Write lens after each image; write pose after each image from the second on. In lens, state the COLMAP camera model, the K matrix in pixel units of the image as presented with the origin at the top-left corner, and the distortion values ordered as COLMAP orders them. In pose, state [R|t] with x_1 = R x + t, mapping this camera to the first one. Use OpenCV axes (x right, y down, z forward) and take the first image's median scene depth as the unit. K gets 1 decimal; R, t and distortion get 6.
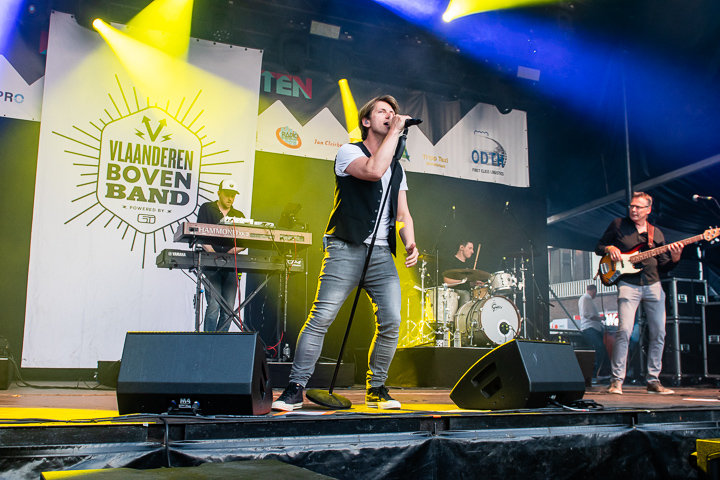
lens RADIAL K [[785.3, 0, 368.4], [0, 785.3, 242.0], [0, 0, 1]] dist [-0.007874, -0.031914]
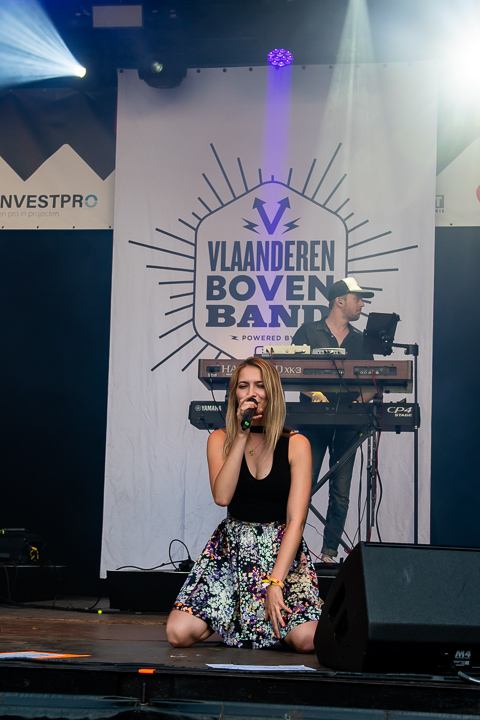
lens RADIAL K [[1211.3, 0, 219.7], [0, 1211.3, 360.5], [0, 0, 1]] dist [0.051387, 0.123847]
pose [[0.825060, -0.078332, -0.559589, 0.250536], [0.065913, 0.996925, -0.042369, 0.016673], [0.561188, -0.001928, 0.827686, 0.140571]]
